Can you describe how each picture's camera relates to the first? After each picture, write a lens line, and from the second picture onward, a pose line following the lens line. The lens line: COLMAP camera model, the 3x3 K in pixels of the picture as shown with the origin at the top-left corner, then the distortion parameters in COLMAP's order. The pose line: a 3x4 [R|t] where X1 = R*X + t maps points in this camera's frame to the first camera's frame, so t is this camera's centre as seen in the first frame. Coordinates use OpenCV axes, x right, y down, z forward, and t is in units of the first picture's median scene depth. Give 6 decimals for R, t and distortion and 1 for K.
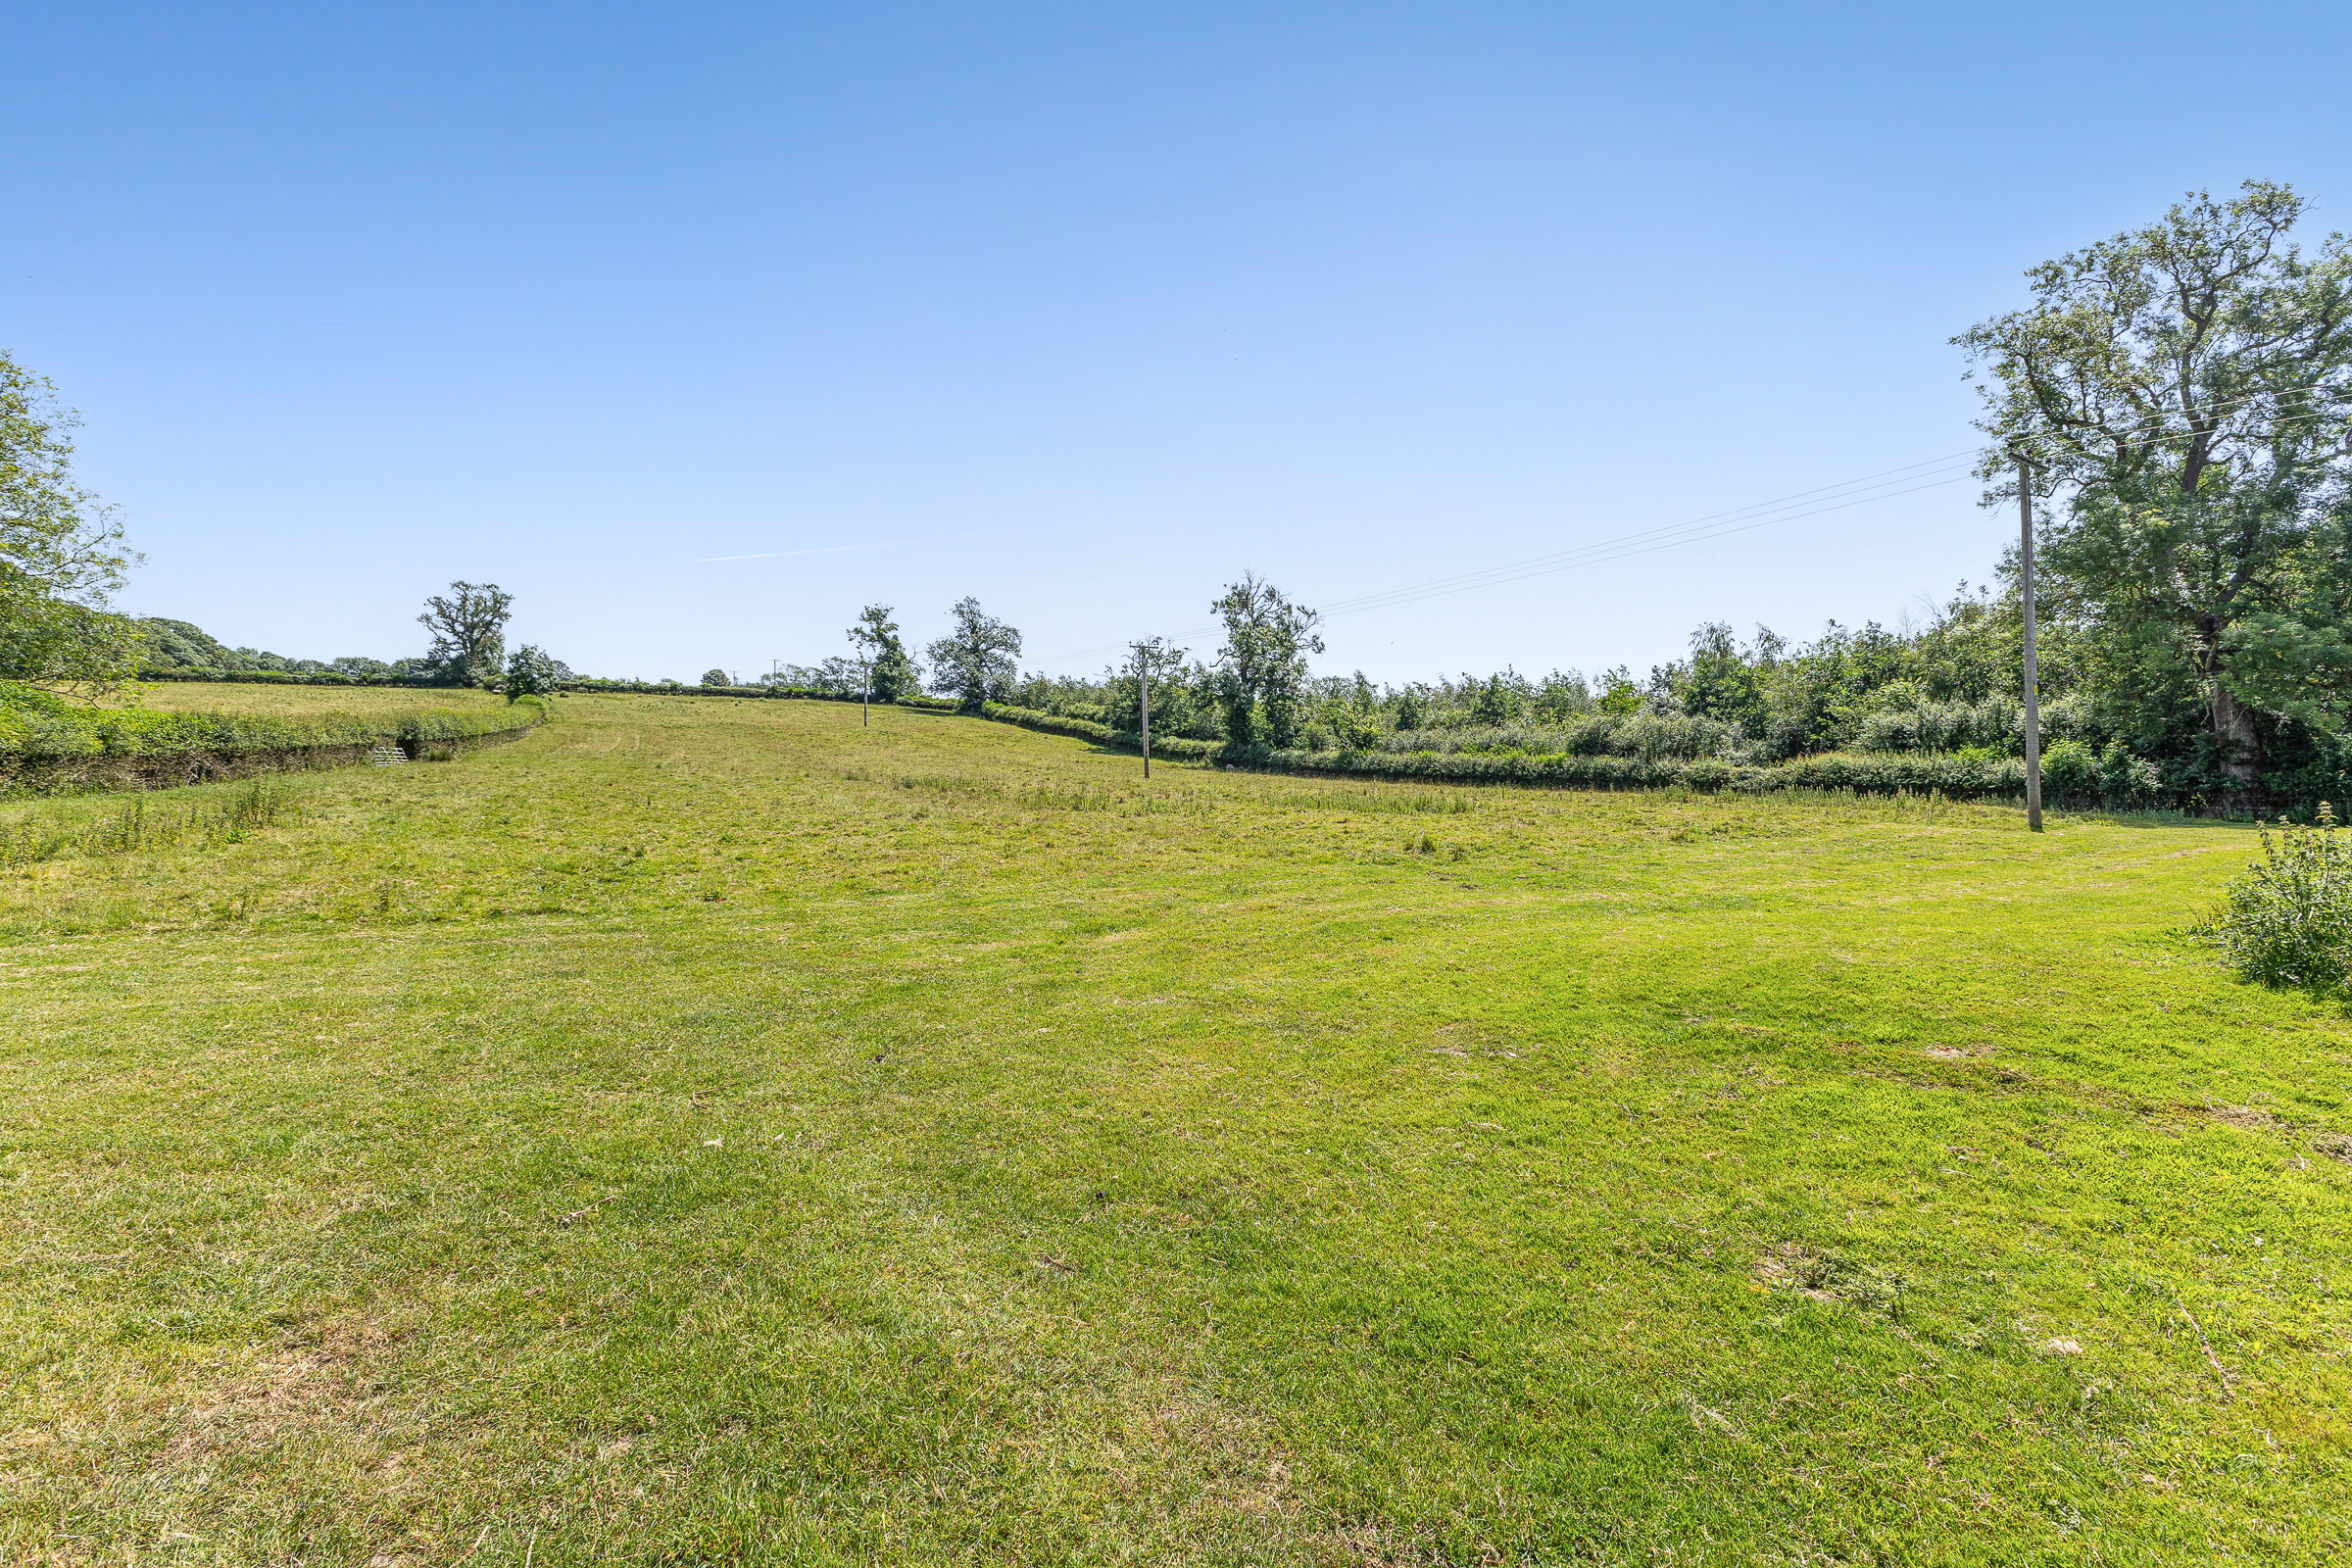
lens RADIAL K [[1084.5, 0, 1125.3], [0, 1084.5, 785.9], [0, 0, 1]] dist [0.003078, 0.000281]
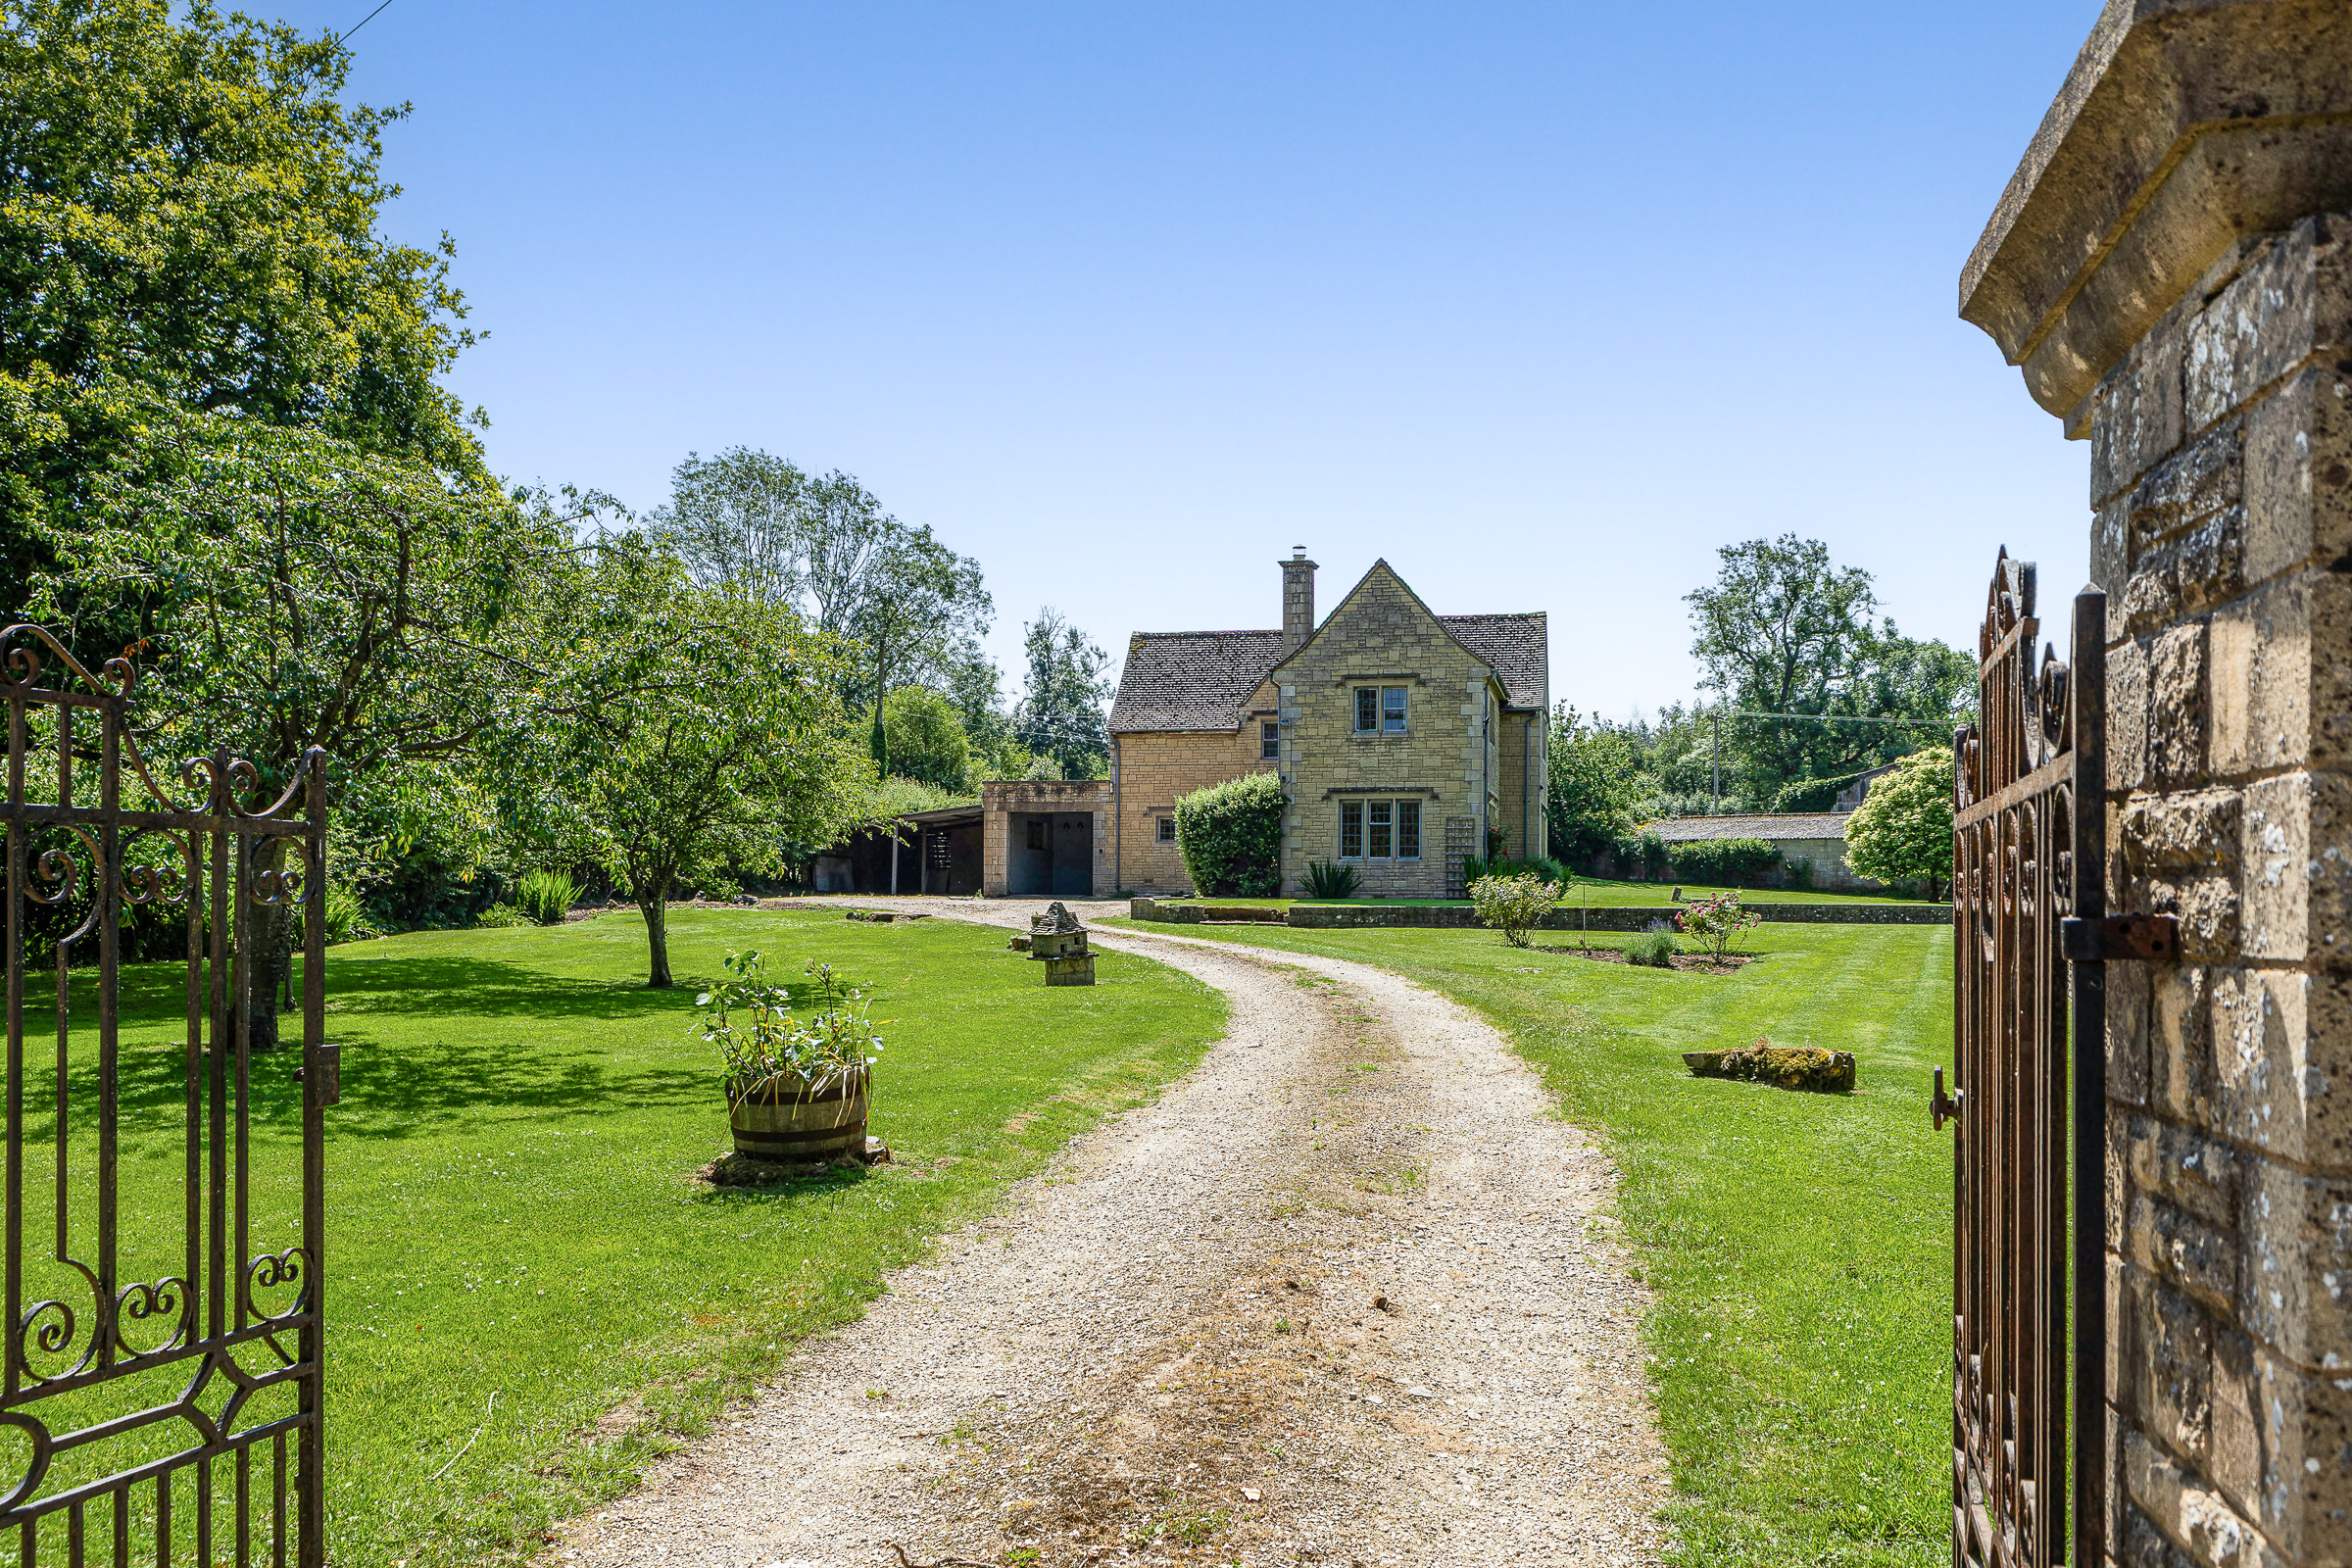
lens RADIAL K [[1970.5, 0, 1078.8], [0, 1970.5, 876.3], [0, 0, 1]] dist [-0.014249, -0.026918]
pose [[0.929843, 0.007987, 0.367870, -0.859912], [-0.014817, 0.999766, 0.015746, 0.007996], [-0.367658, -0.020092, 0.929744, -1.047917]]
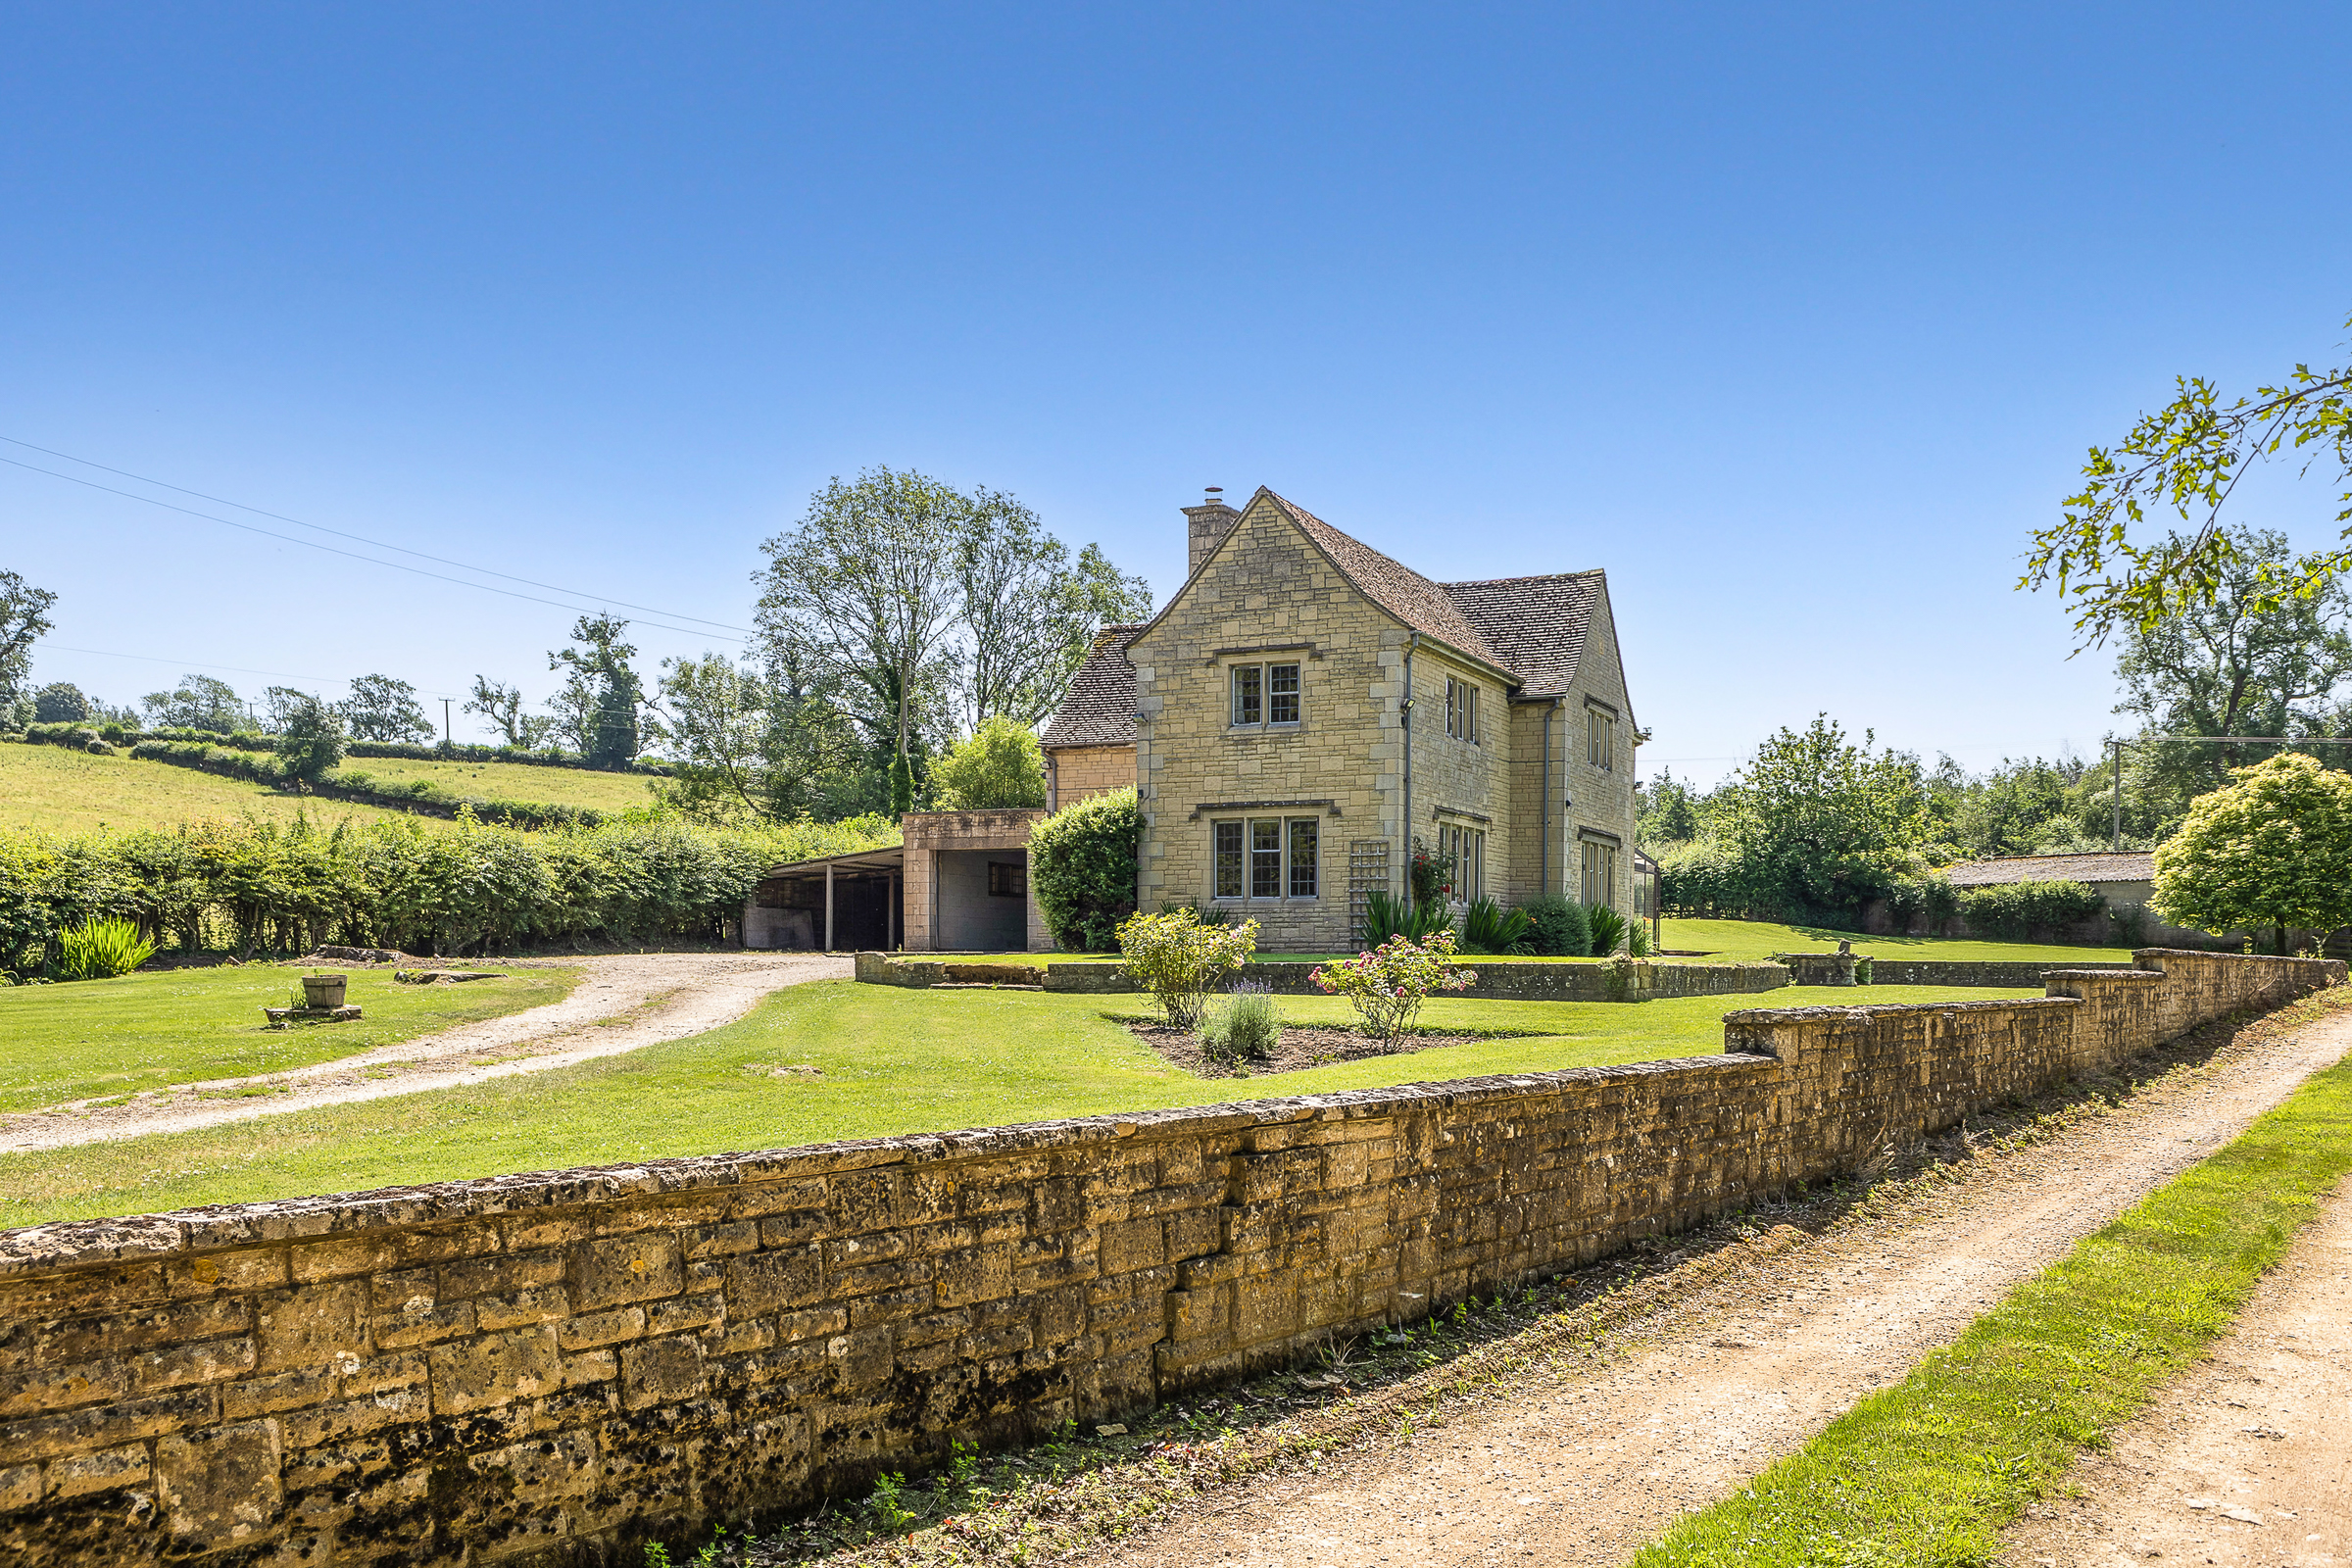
lens RADIAL K [[1970.5, 0, 1002.7], [0, 1970.5, 938.1], [0, 0, 1]] dist [-0.014249, -0.026918]
pose [[0.992684, 0.006770, 0.120549, -0.666785], [-0.008839, 0.999823, 0.016634, 0.012345], [-0.120415, -0.017578, 0.992568, -0.950082]]
